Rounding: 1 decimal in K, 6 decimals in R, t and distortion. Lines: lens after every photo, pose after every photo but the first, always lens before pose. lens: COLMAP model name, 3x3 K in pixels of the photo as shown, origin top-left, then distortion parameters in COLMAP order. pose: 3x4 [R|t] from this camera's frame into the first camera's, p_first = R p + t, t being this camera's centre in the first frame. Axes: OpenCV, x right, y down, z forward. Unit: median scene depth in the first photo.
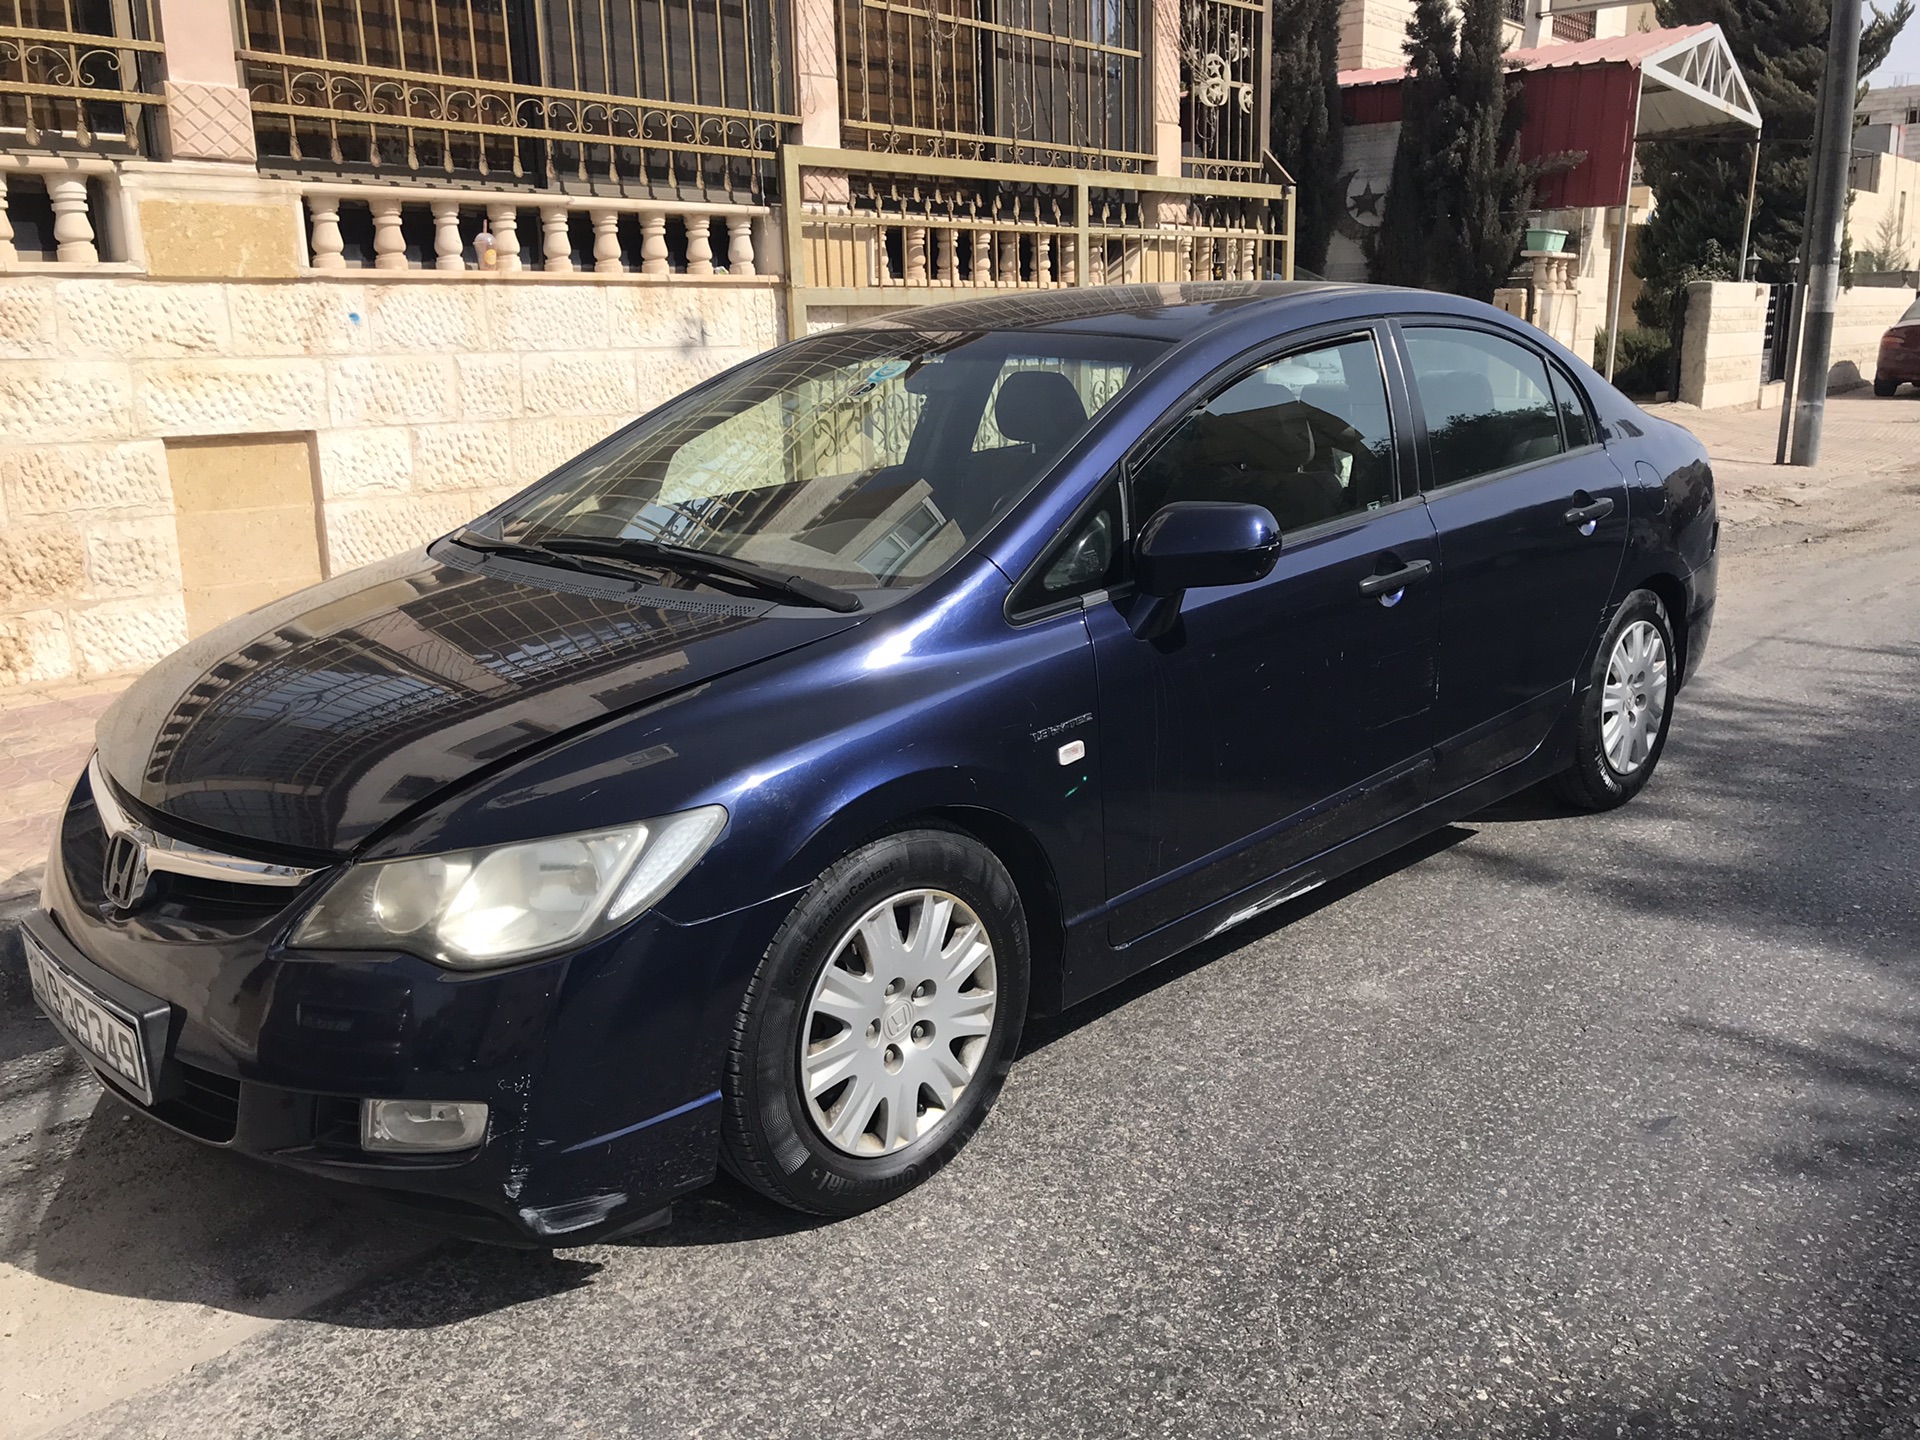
lens RADIAL K [[1578.8, 0, 948.3], [0, 1578.8, 712.6], [0, 0, 1]] dist [-0.005374, 0.003096]
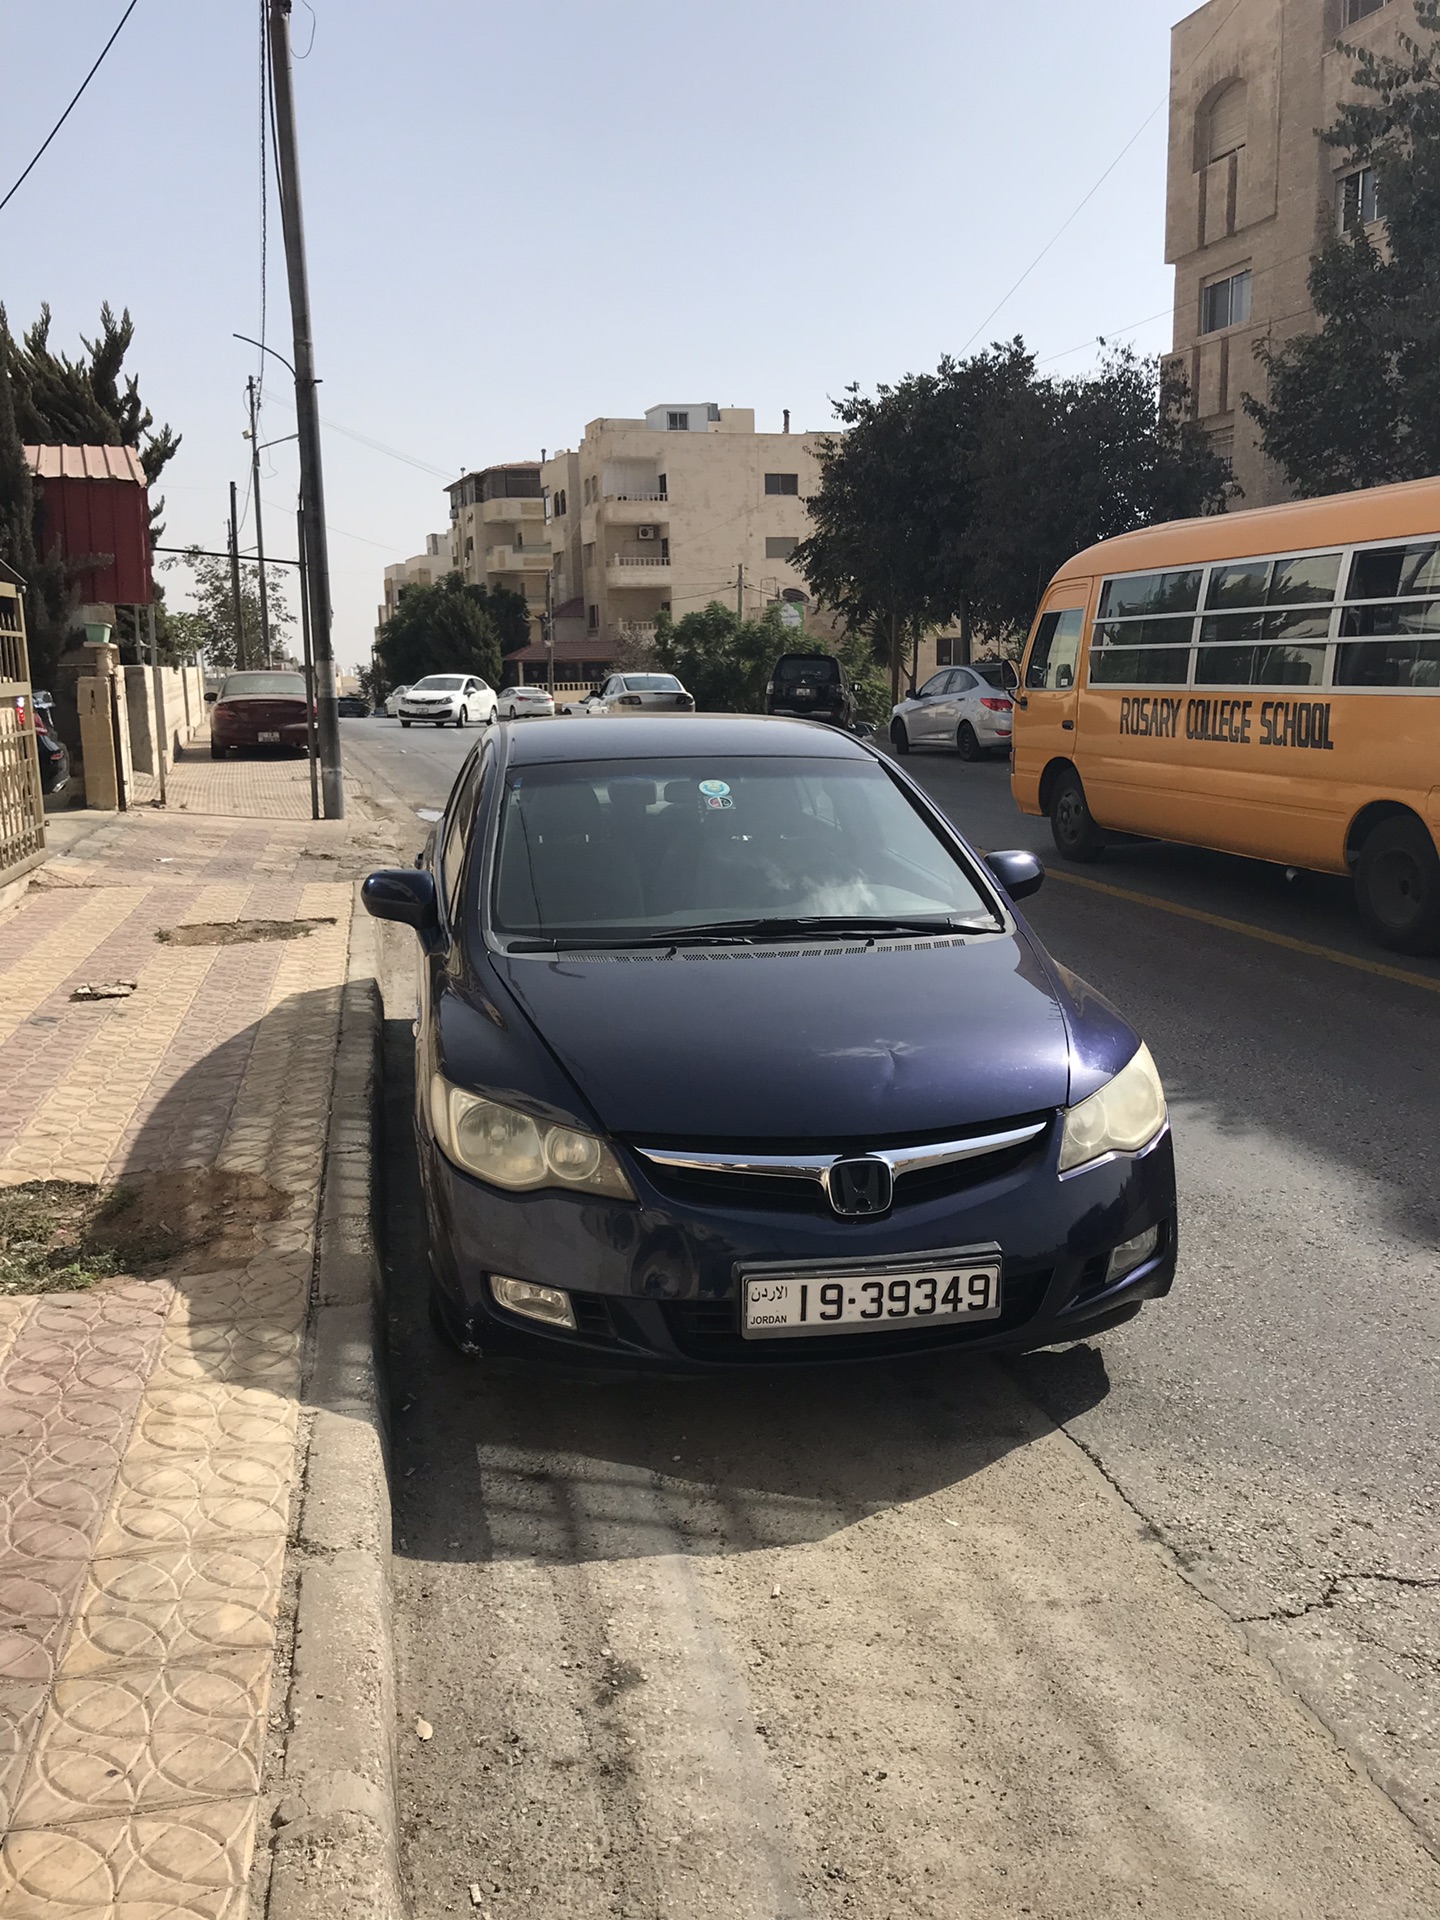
lens RADIAL K [[1578.8, 0, 720.0], [0, 1578.8, 960.0], [0, 0, 1]] dist [-0.005374, 0.003096]
pose [[0.563400, -0.139500, 0.814322, -0.308681], [0.195985, 0.980075, 0.032299, -0.029295], [-0.802602, 0.141397, 0.579514, 0.055351]]
